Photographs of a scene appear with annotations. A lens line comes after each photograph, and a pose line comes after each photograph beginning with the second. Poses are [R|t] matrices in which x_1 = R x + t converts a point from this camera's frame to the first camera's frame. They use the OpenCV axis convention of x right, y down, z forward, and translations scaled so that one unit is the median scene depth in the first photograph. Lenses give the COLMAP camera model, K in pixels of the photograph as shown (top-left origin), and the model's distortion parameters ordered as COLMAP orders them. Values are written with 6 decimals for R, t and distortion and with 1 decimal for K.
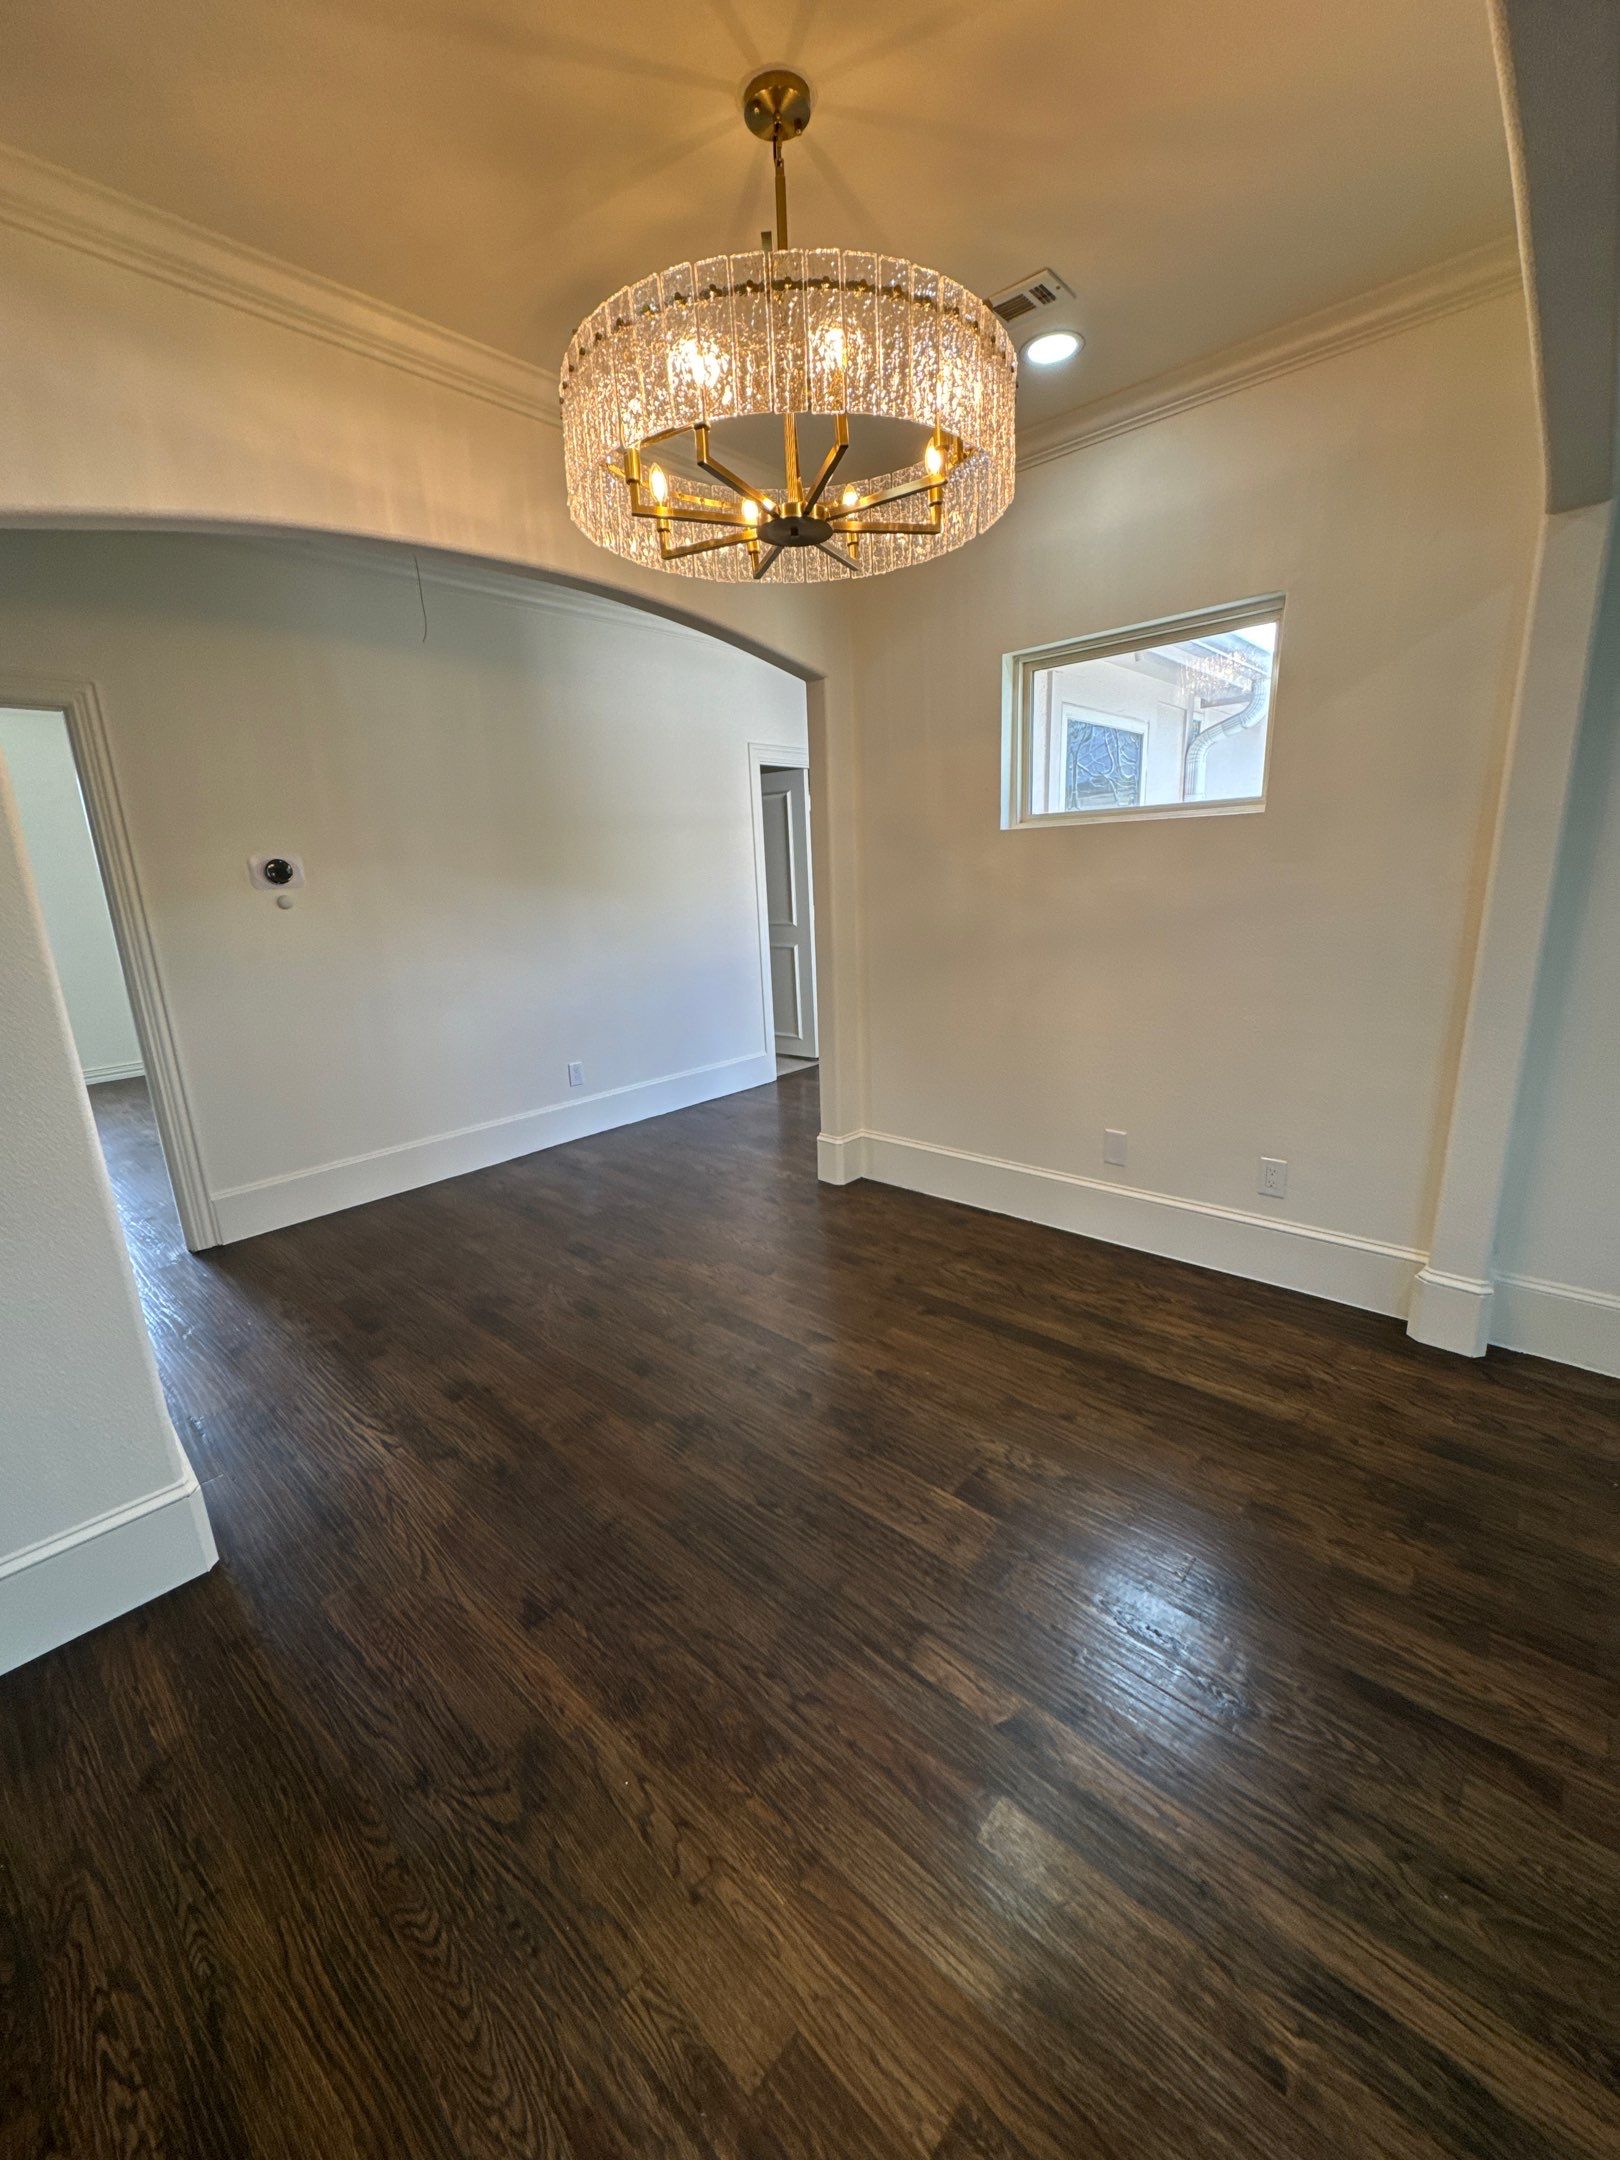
lens RADIAL K [[859.1, 0, 807.5], [0, 859.1, 1081.5], [0, 0, 1]] dist [-0.000814, -0.000220]
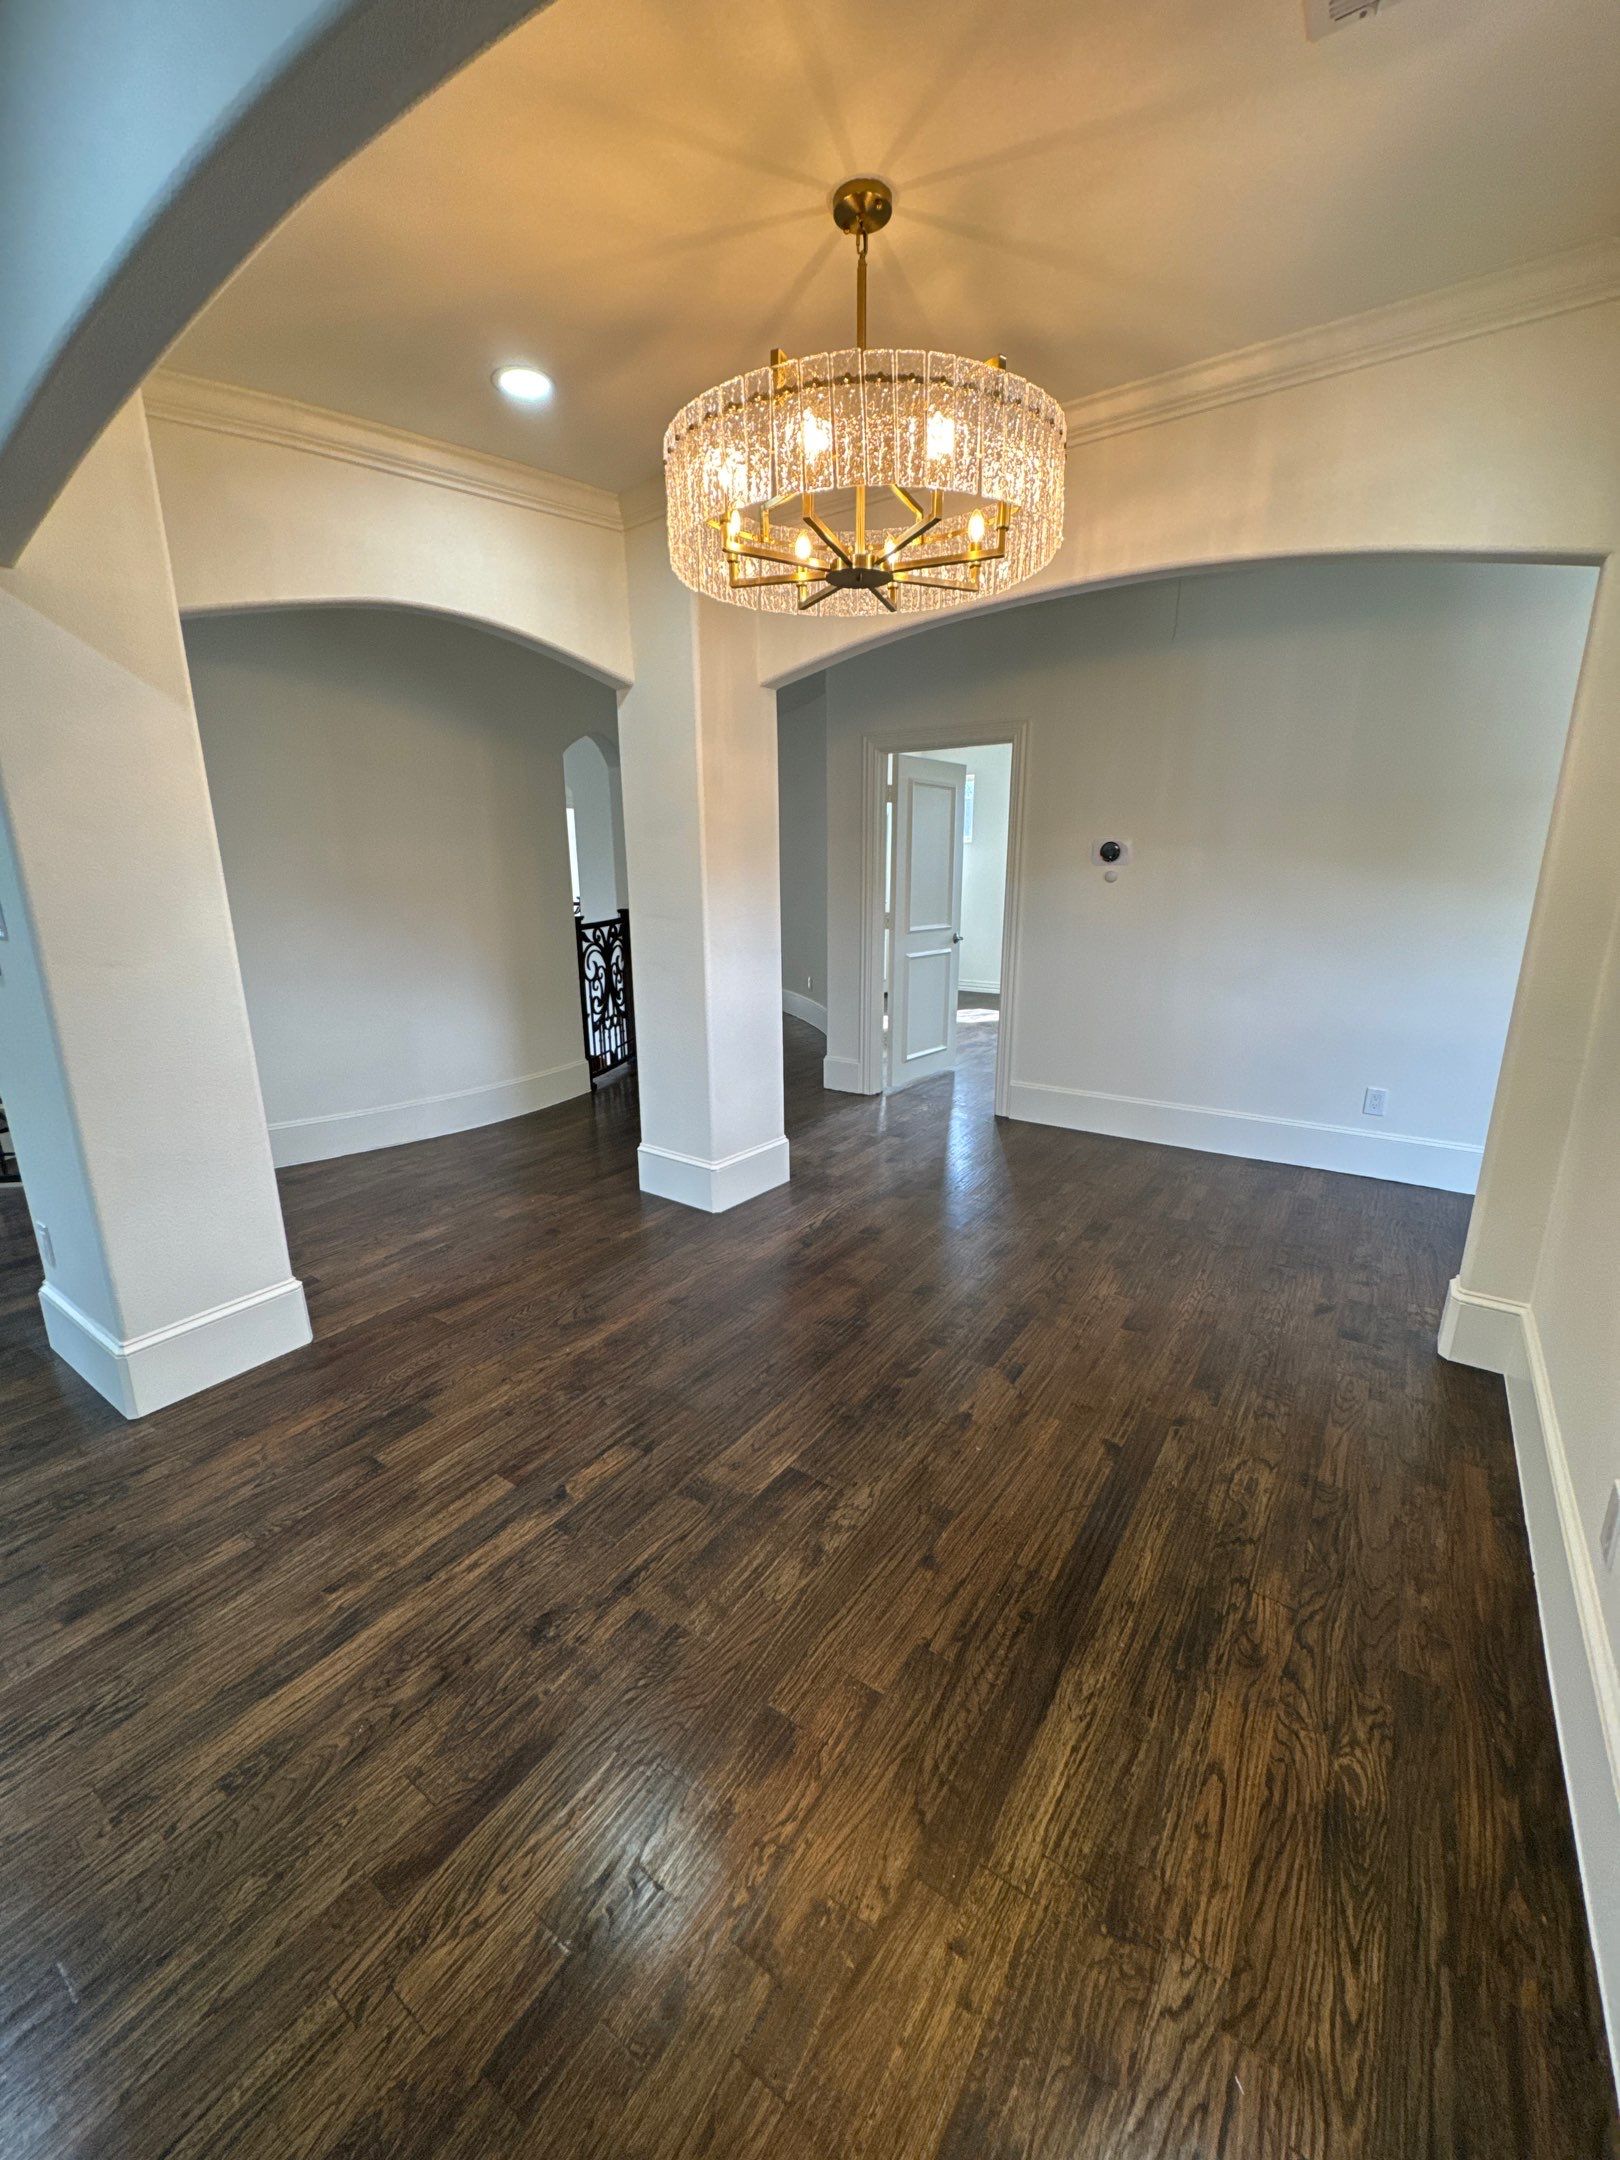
lens RADIAL K [[859.1, 0, 808.7], [0, 859.1, 1081.5], [0, 0, 1]] dist [-0.000814, -0.000220]
pose [[0.129074, 0.283550, -0.950231, 0.825810], [-0.238397, 0.939016, 0.247821, -0.189323], [0.962552, 0.194545, 0.188800, 0.571096]]
